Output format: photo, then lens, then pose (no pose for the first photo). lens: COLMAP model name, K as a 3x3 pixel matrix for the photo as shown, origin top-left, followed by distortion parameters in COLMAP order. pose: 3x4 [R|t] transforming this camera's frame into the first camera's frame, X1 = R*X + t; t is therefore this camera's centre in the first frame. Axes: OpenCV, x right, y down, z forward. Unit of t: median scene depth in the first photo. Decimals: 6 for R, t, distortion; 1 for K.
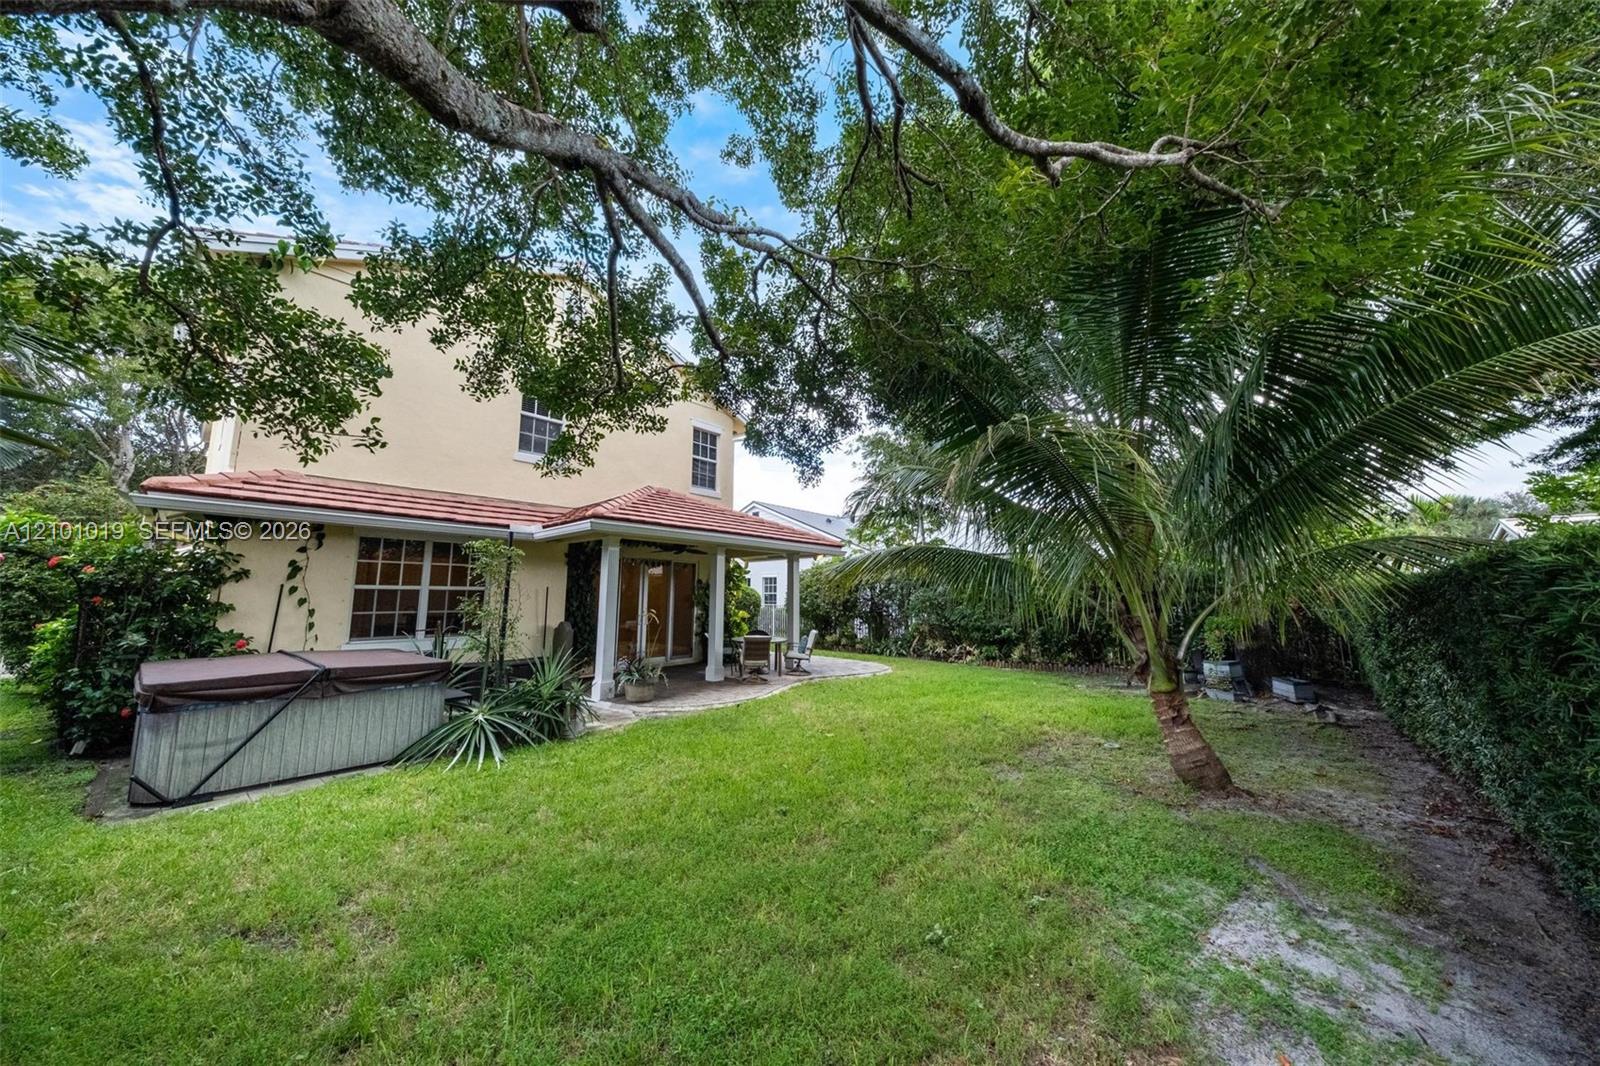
lens RADIAL K [[542.2, 0, 799.5], [0, 542.2, 527.8], [0, 0, 1]] dist [-0.009430, -0.000056]
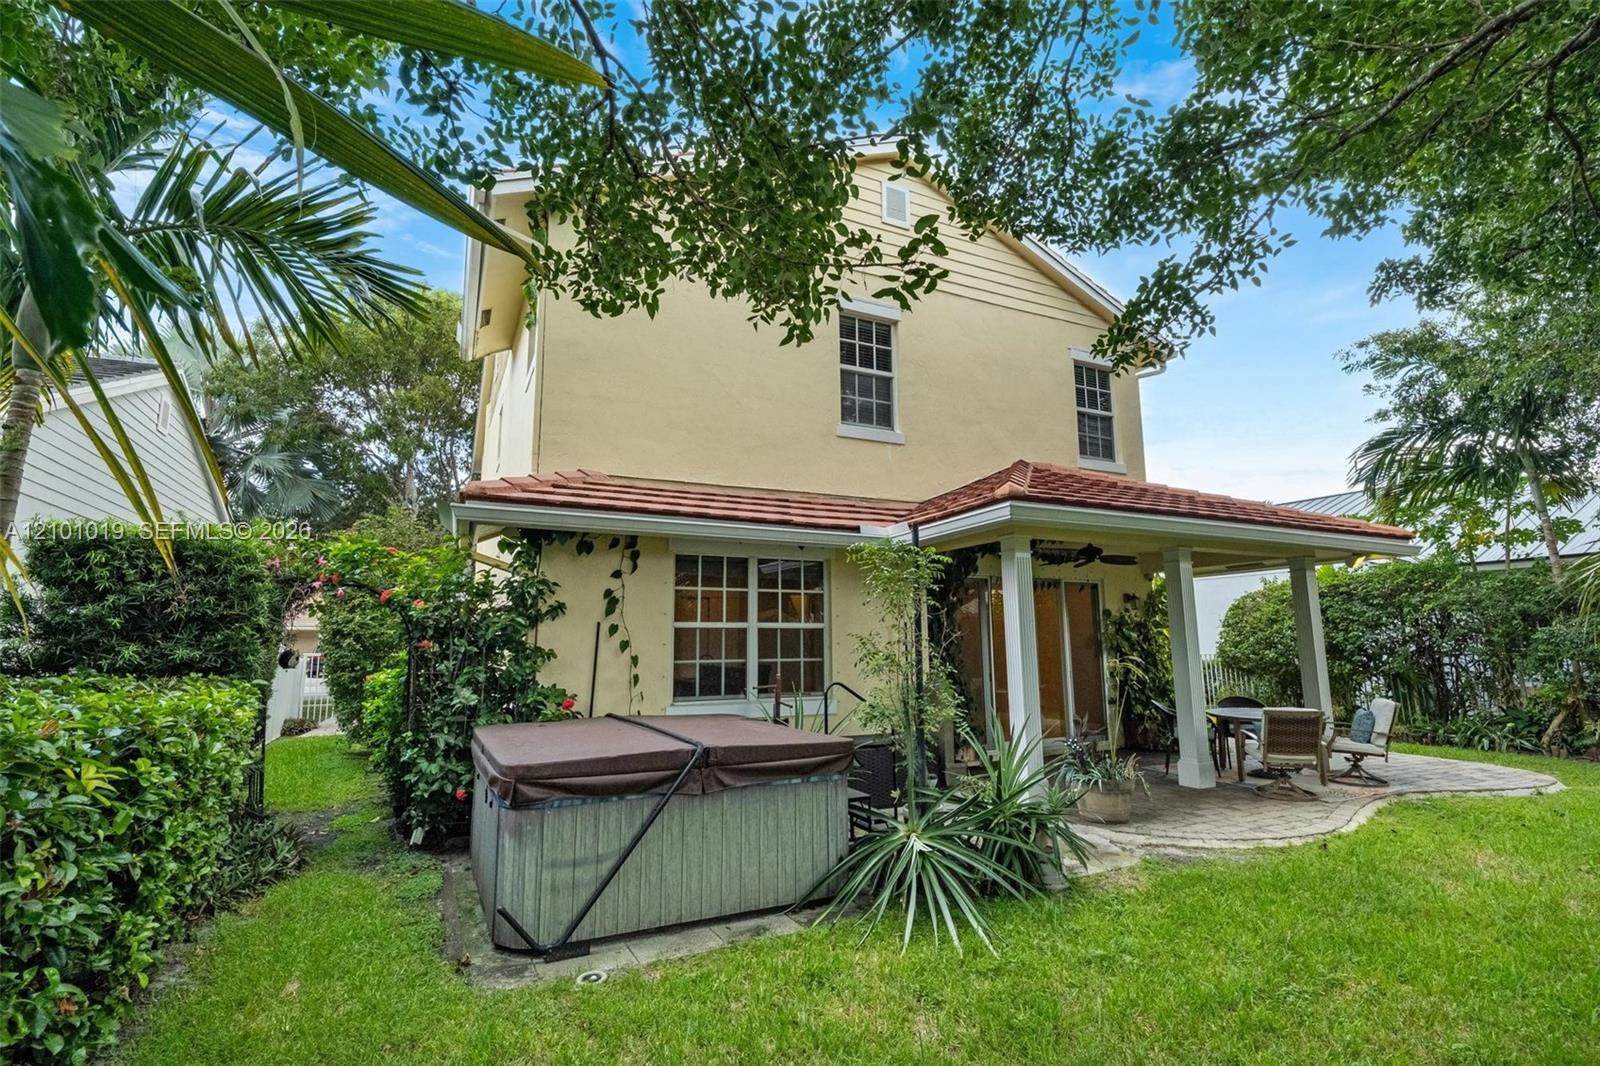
lens RADIAL K [[769.8, 0, 797.7], [0, 769.8, 534.1], [0, 0, 1]] dist [0.009389, -0.001293]
pose [[0.906922, -0.067513, -0.415853, -0.275606], [0.061330, 0.997718, -0.028225, 0.031892], [0.416810, 0.000093, 0.908994, 0.161524]]
